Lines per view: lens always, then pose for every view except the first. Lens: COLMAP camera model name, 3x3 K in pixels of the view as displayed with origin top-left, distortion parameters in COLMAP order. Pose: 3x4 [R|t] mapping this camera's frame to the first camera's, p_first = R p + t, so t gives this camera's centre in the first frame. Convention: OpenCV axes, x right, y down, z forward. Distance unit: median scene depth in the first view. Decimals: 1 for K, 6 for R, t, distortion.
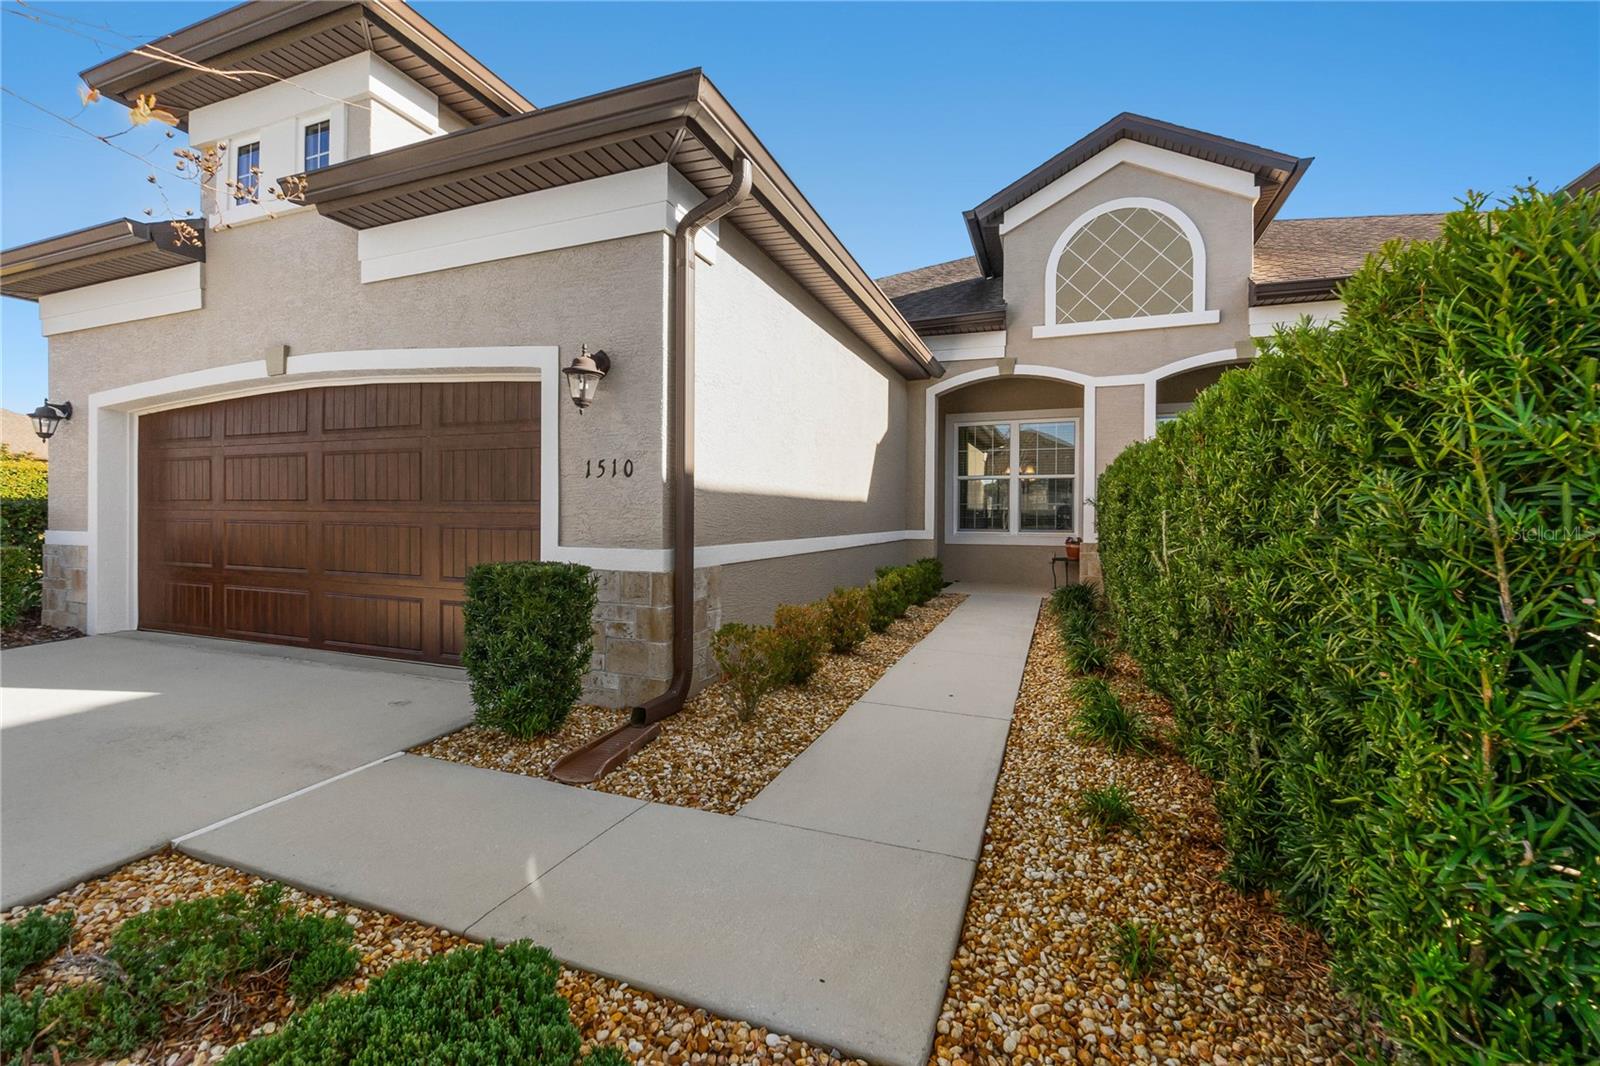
lens RADIAL K [[682.9, 0, 794.8], [0, 682.9, 529.4], [0, 0, 1]] dist [-0.000339, -0.000028]
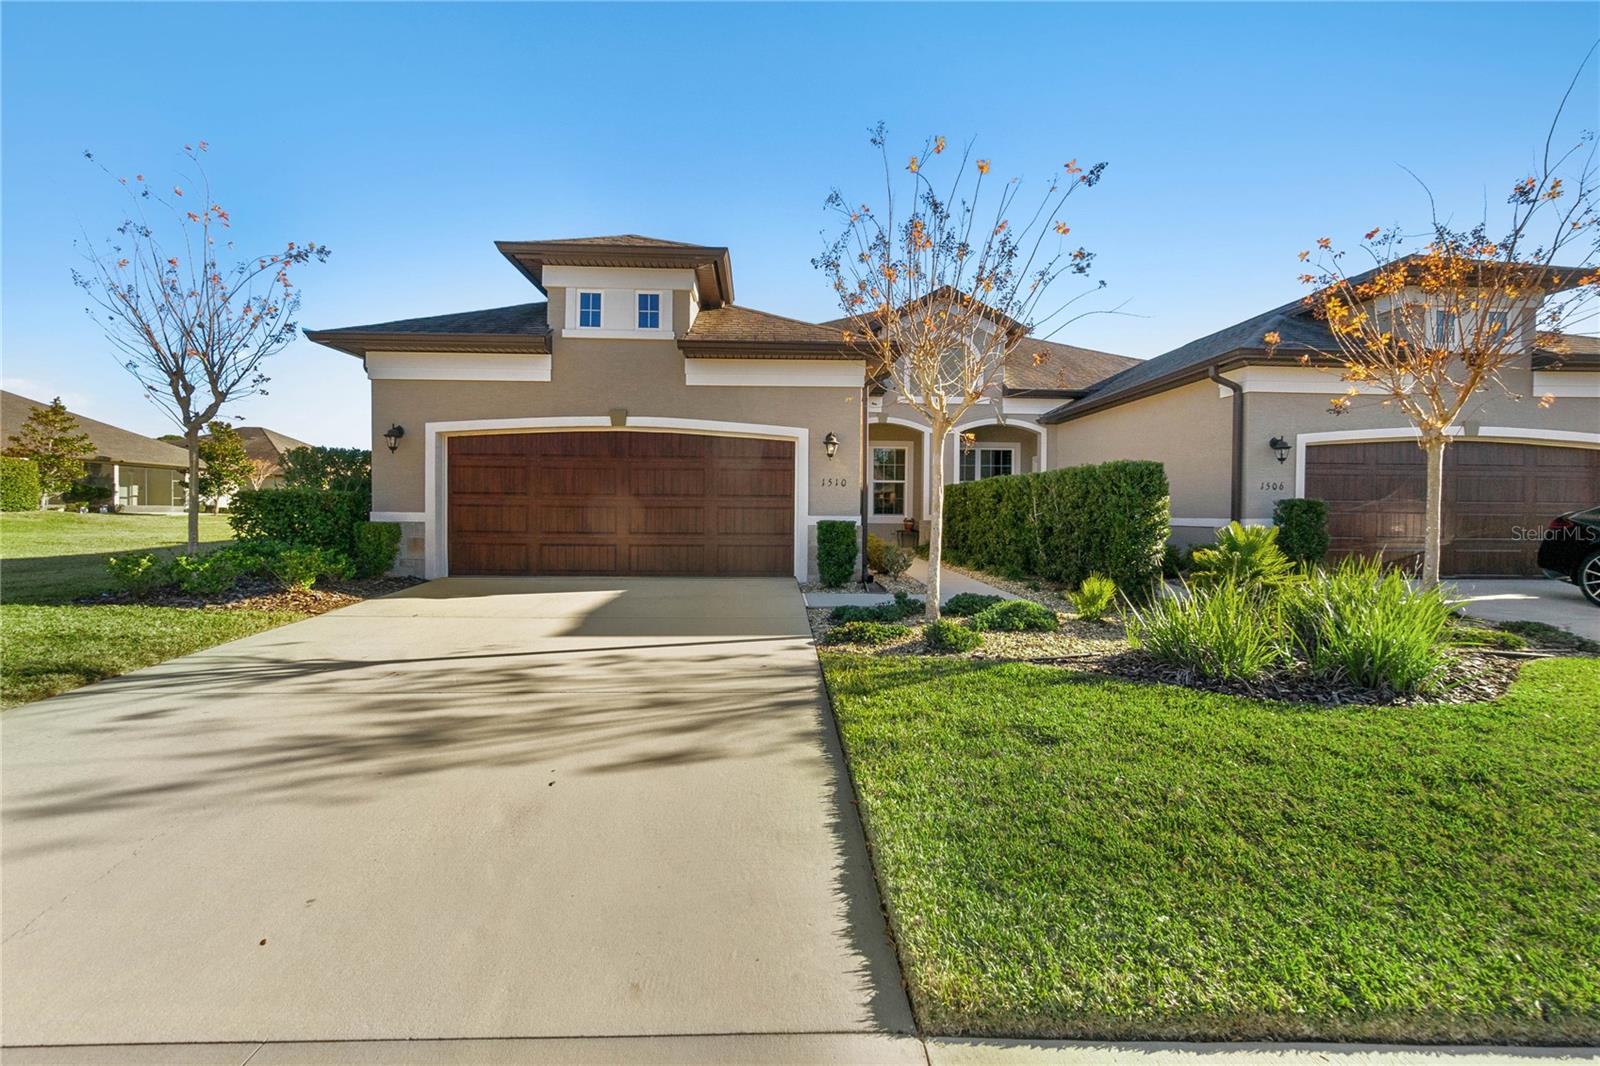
lens RADIAL K [[682.9, 0, 802.4], [0, 682.9, 526.1], [0, 0, 1]] dist [-0.000339, -0.000028]
pose [[0.914035, -0.008790, 0.405539, -1.004538], [0.006887, 0.999957, 0.006153, 0.034532], [-0.405576, -0.002831, 0.914057, -0.841466]]
